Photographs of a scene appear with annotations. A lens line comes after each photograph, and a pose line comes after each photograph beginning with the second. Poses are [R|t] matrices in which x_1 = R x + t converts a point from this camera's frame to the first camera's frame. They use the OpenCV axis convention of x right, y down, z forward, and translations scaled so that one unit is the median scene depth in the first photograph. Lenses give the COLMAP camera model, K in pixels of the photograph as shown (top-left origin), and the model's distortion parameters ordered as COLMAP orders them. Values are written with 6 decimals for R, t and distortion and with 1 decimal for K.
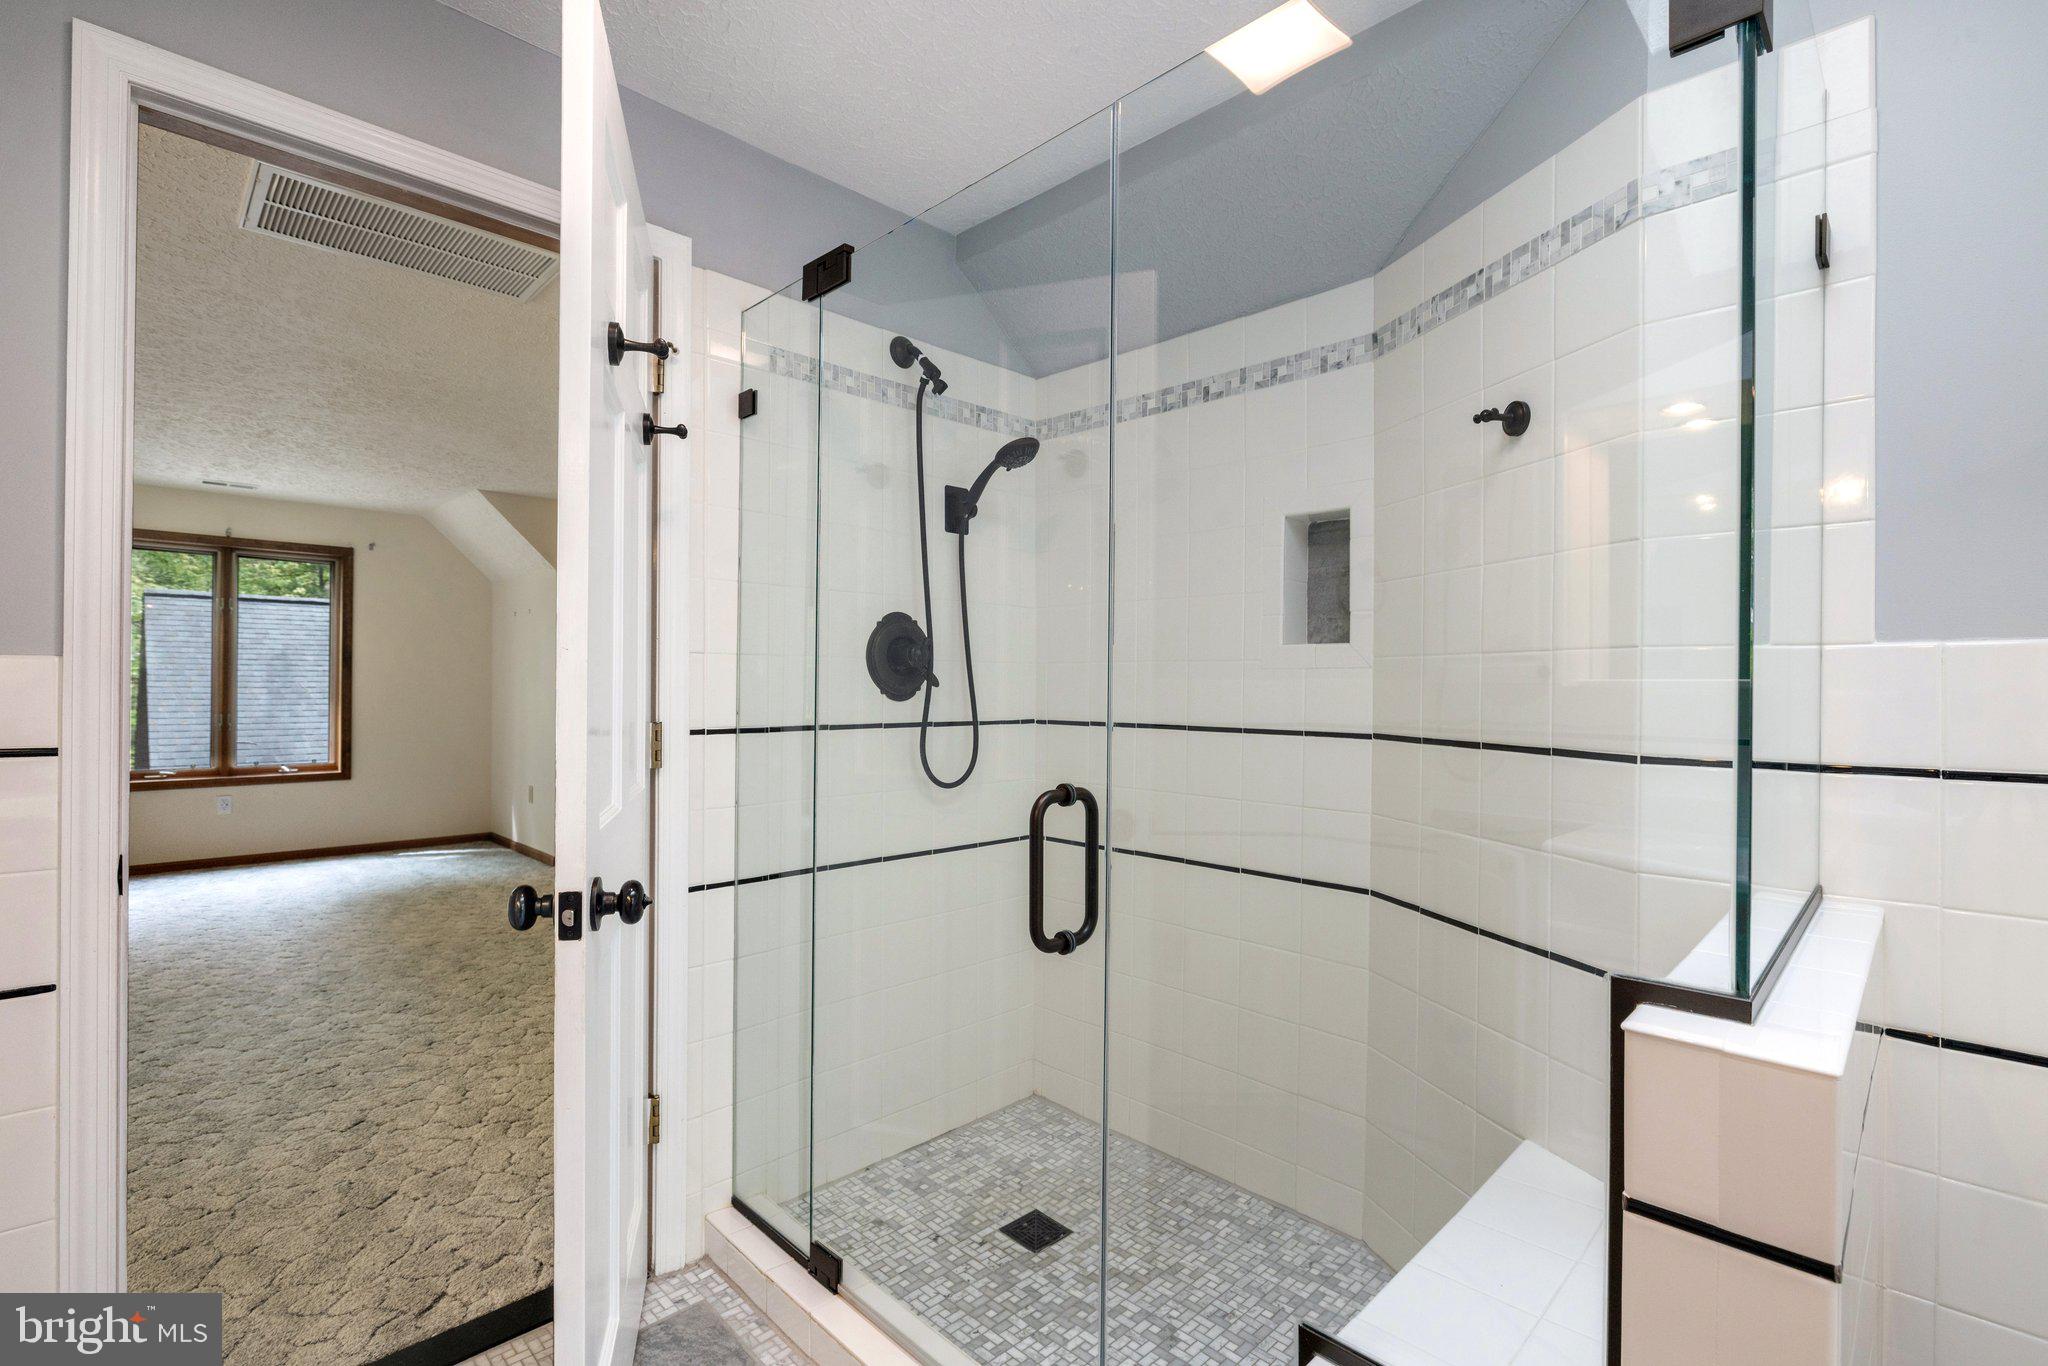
lens RADIAL K [[931.2, 0, 1017.9], [0, 931.2, 689.1], [0, 0, 1]] dist [-0.003981, -0.000291]
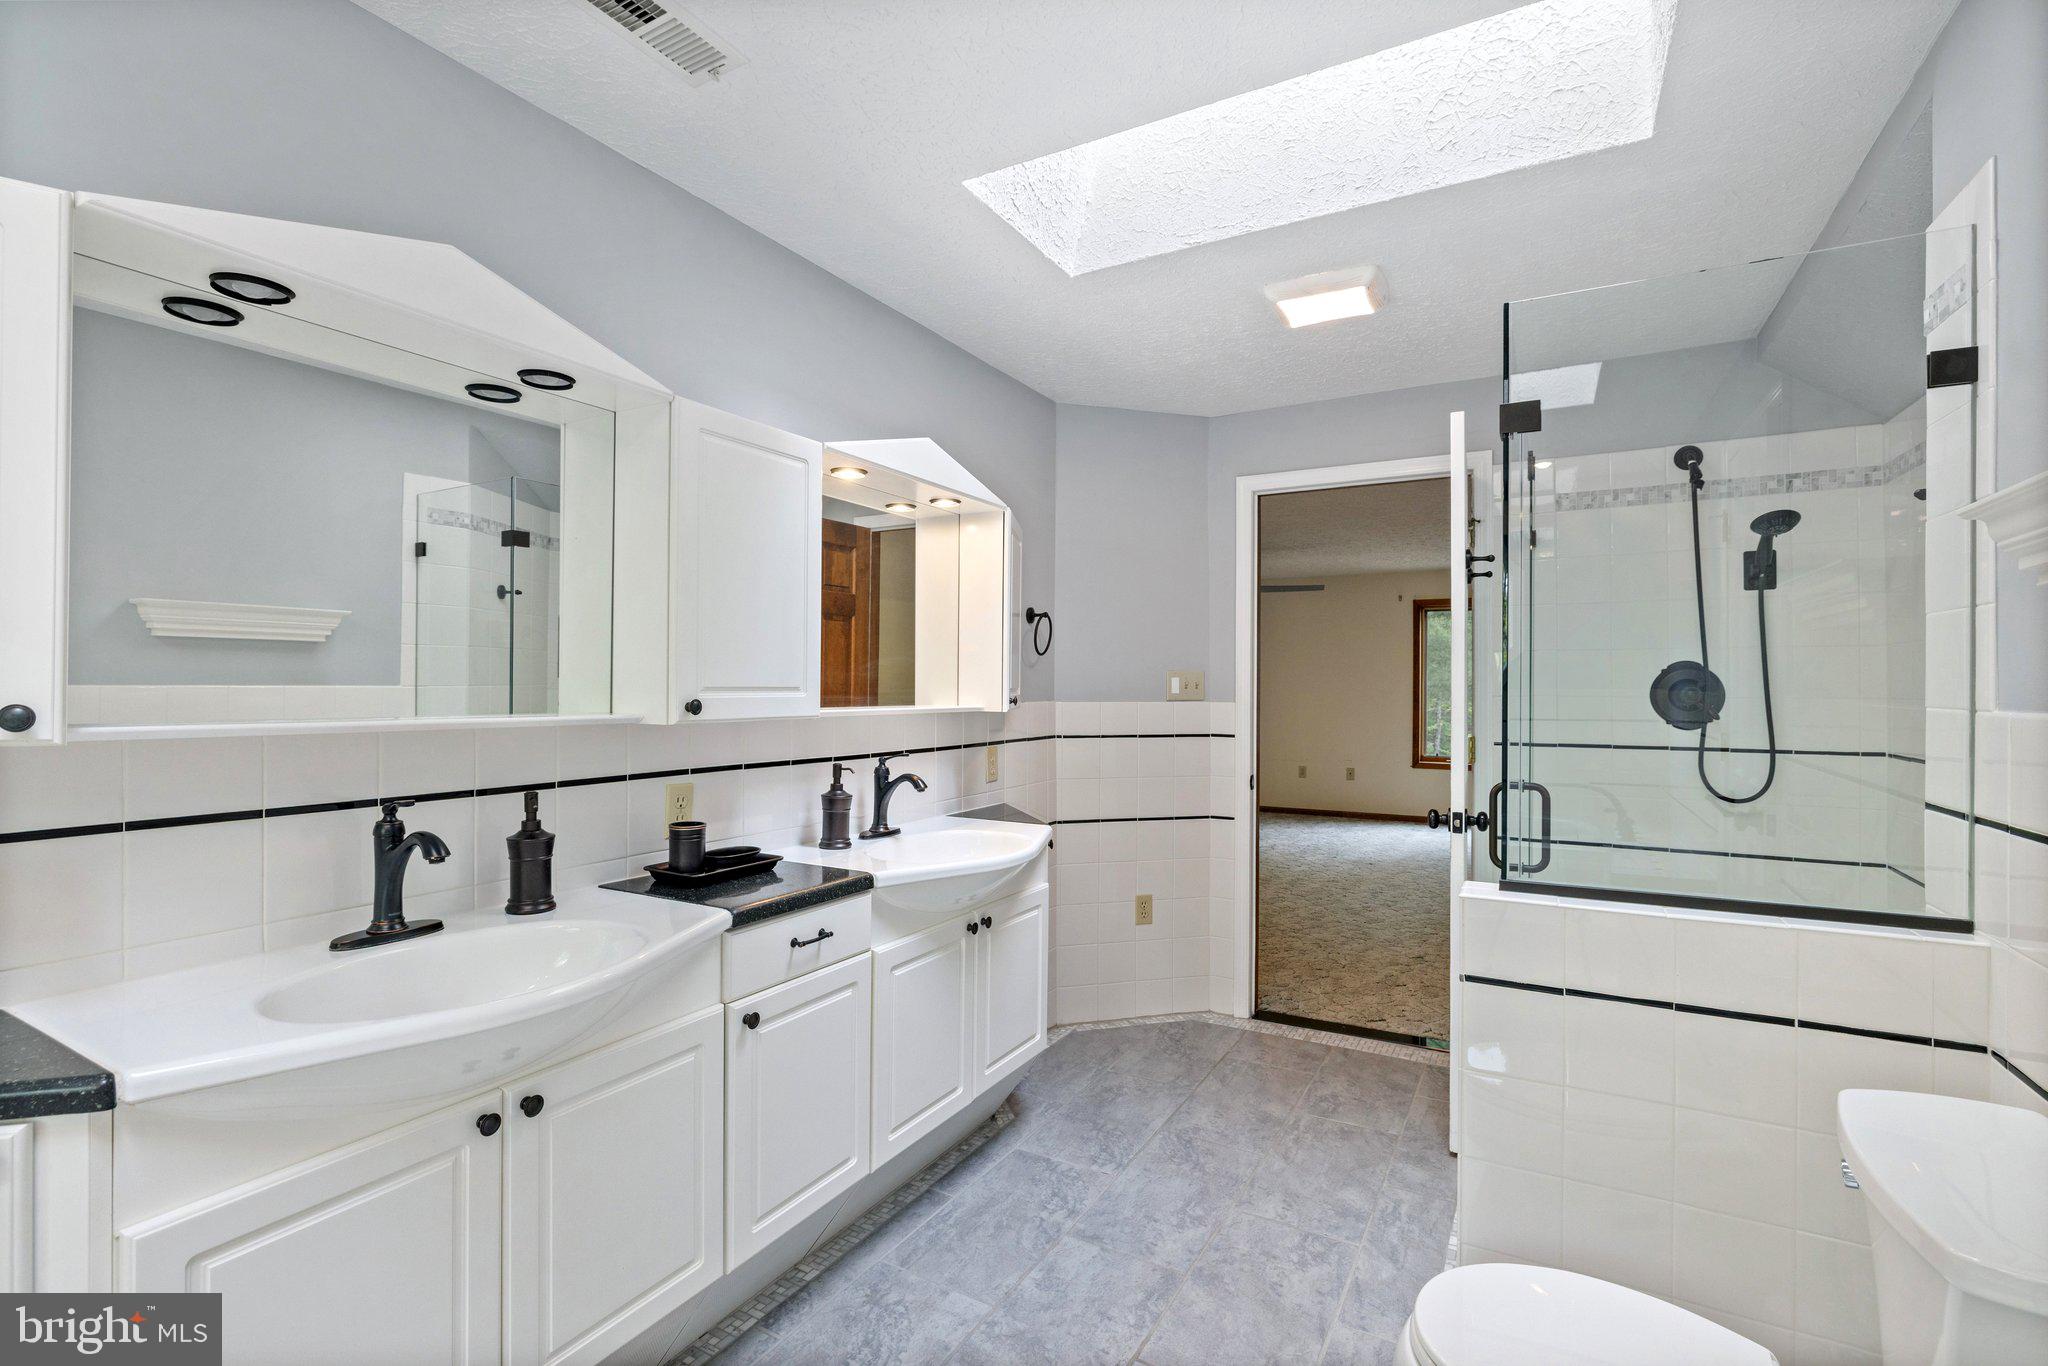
lens RADIAL K [[931.2, 0, 1020.9], [0, 931.2, 686.7], [0, 0, 1]] dist [-0.003981, -0.000291]
pose [[0.277067, -0.005933, -0.960832, 0.858944], [-0.001892, 0.999976, -0.006720, -0.036915], [0.960849, 0.003680, 0.277049, -0.239699]]
